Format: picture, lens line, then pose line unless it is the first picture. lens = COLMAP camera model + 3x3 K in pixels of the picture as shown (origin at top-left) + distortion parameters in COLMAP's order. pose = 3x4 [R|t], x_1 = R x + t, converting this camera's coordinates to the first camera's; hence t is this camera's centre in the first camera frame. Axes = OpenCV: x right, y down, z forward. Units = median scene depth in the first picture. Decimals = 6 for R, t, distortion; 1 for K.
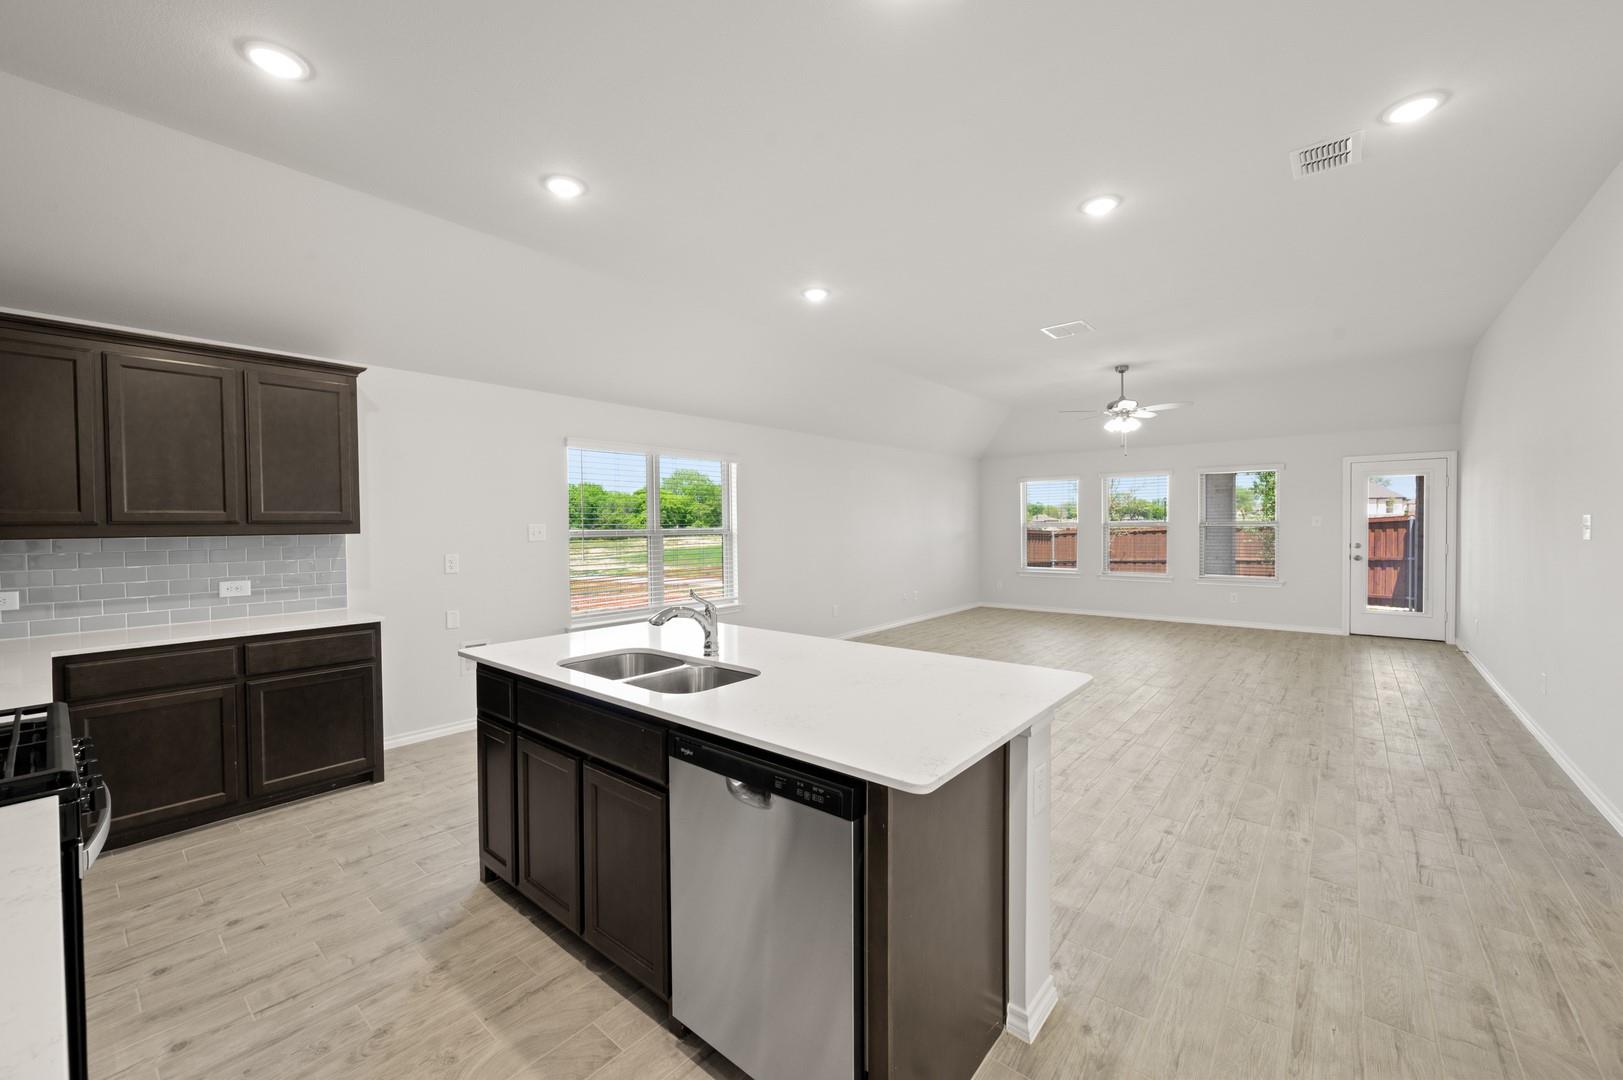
lens RADIAL K [[658.7, 0, 811.5], [0, 658.7, 540.0], [0, 0, 1]] dist [0.000925, 0.000056]
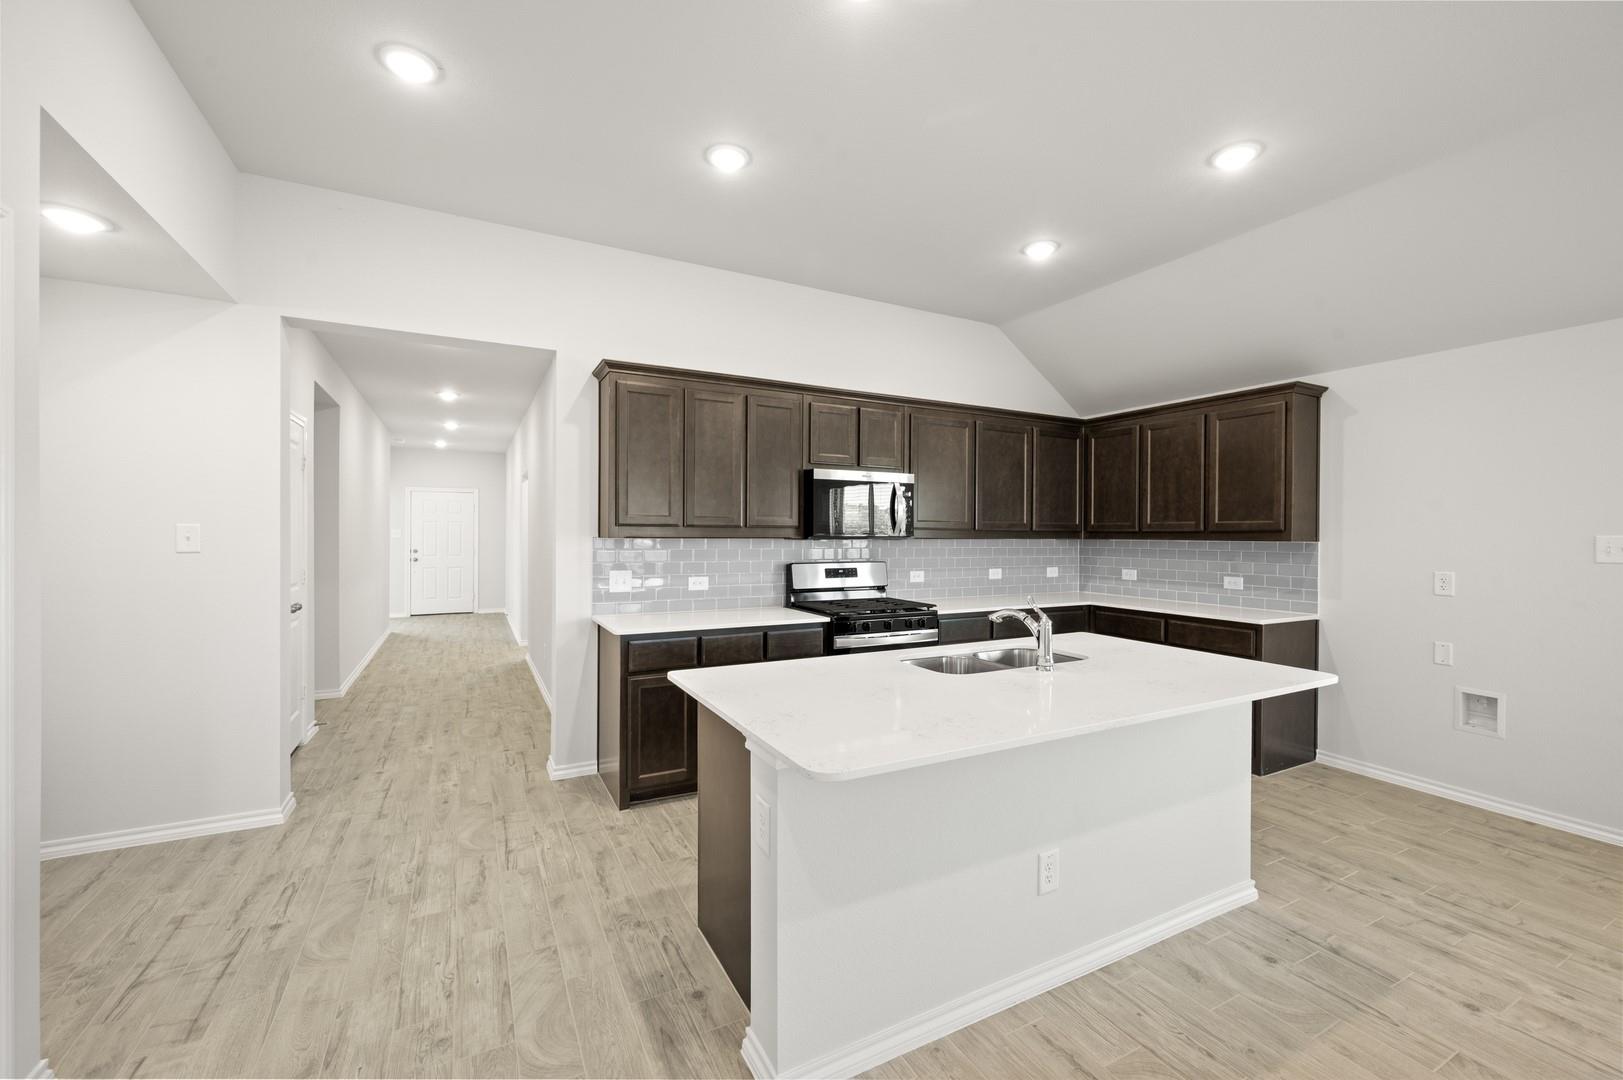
lens RADIAL K [[643.5, 0, 811.5], [0, 643.5, 540.0], [0, 0, 1]] dist [-0.001396, -0.000098]
pose [[-0.388165, 0.008872, -0.921547, 0.708560], [-0.034756, 0.999101, 0.024259, -0.012960], [0.920934, 0.041446, -0.387507, 0.902406]]
